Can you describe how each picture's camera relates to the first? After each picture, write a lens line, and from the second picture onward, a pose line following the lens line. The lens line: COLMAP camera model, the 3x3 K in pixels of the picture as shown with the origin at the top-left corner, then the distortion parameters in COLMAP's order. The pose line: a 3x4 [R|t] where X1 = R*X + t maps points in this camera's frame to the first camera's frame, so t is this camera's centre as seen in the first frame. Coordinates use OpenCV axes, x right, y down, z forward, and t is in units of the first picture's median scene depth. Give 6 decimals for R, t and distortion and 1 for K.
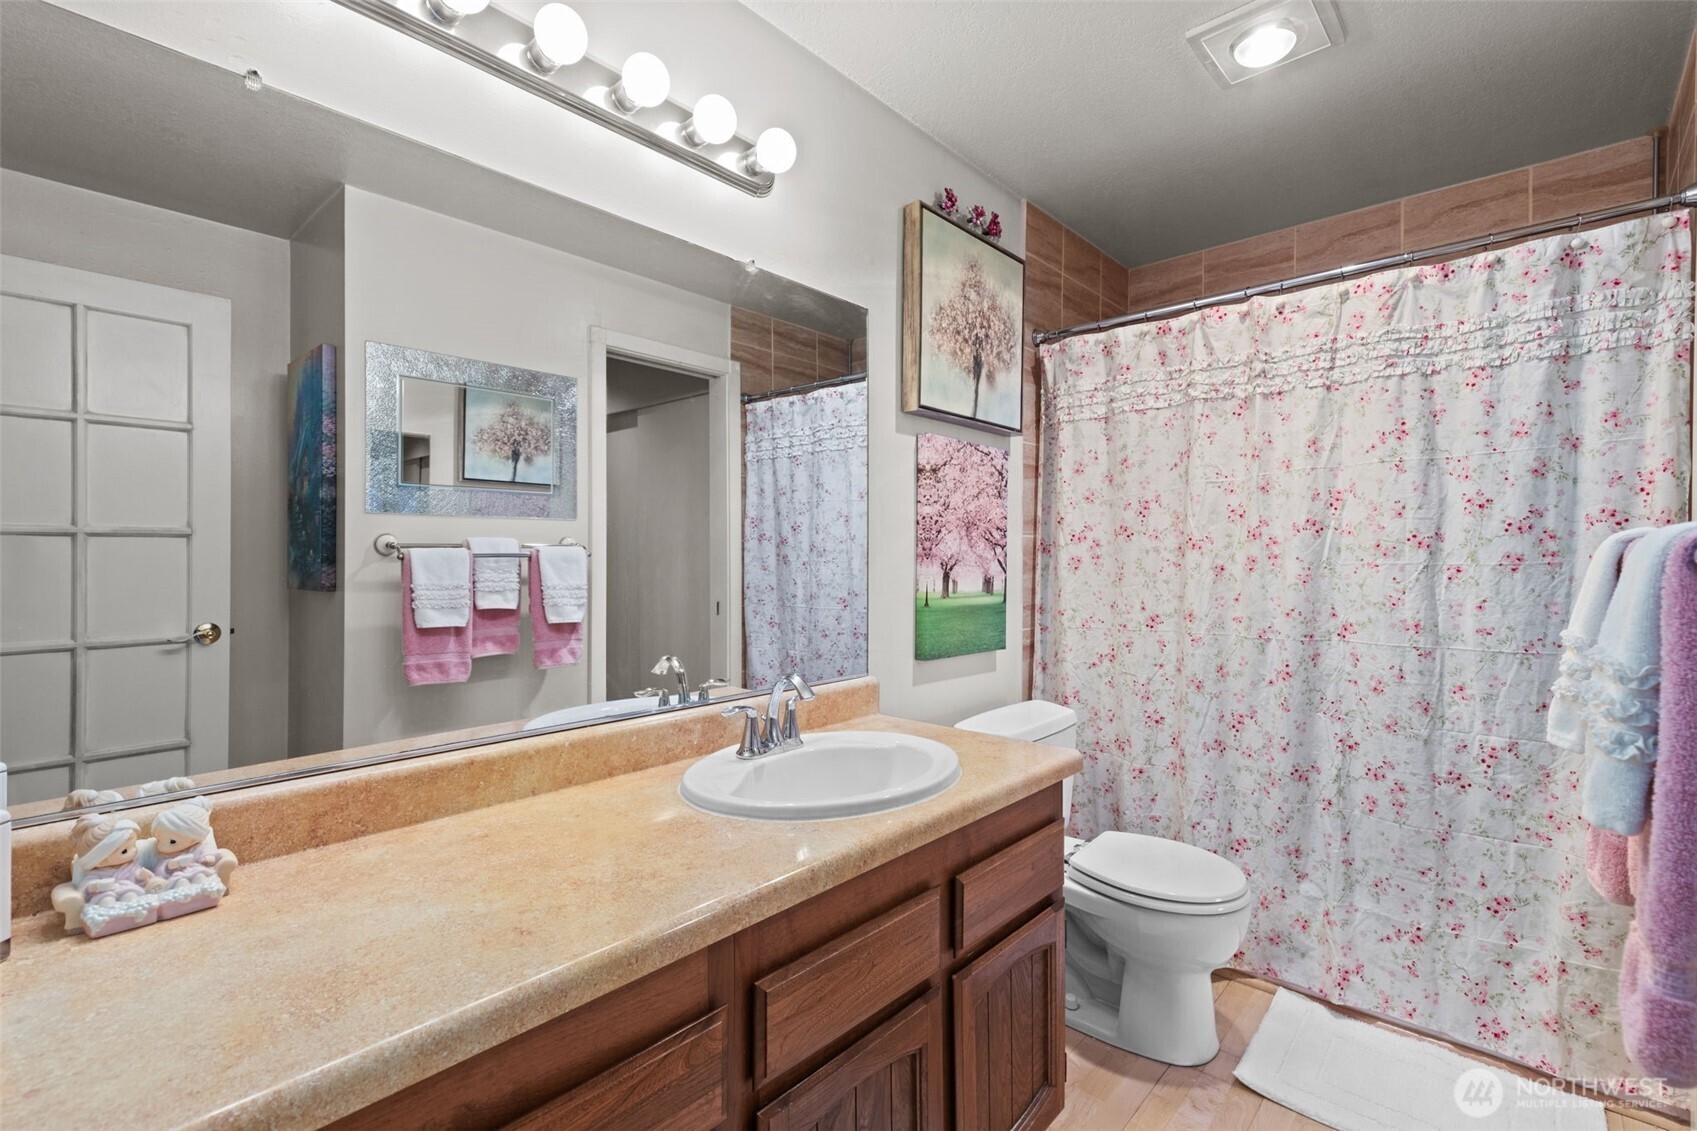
lens RADIAL K [[776.4, 0, 851.2], [0, 776.4, 562.0], [0, 0, 1]] dist [0.018945, -0.000753]
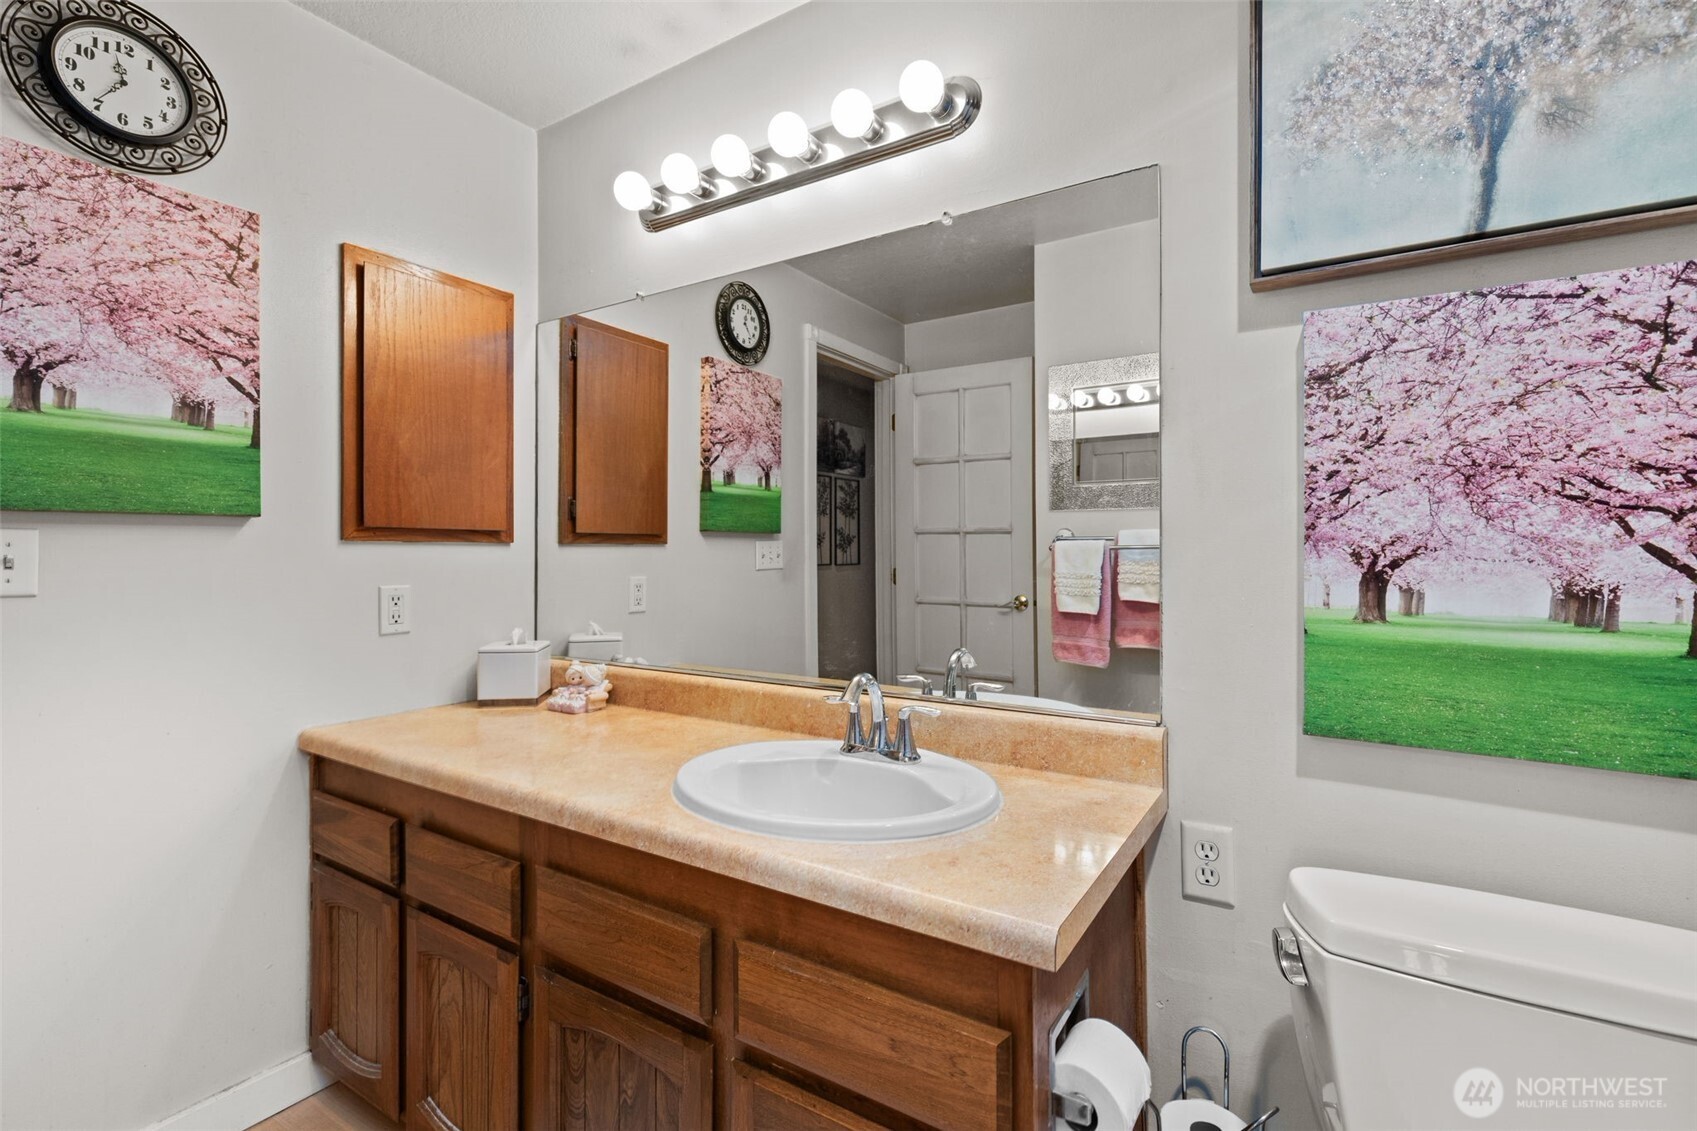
lens RADIAL K [[756.0, 0, 854.0], [0, 756.0, 551.8], [0, 0, 1]] dist [0.002432, -0.000706]
pose [[0.166450, -0.004325, -0.986040, 0.542280], [-0.007147, 0.999959, -0.005592, 0.005570], [0.986024, 0.007978, 0.166412, 0.578783]]
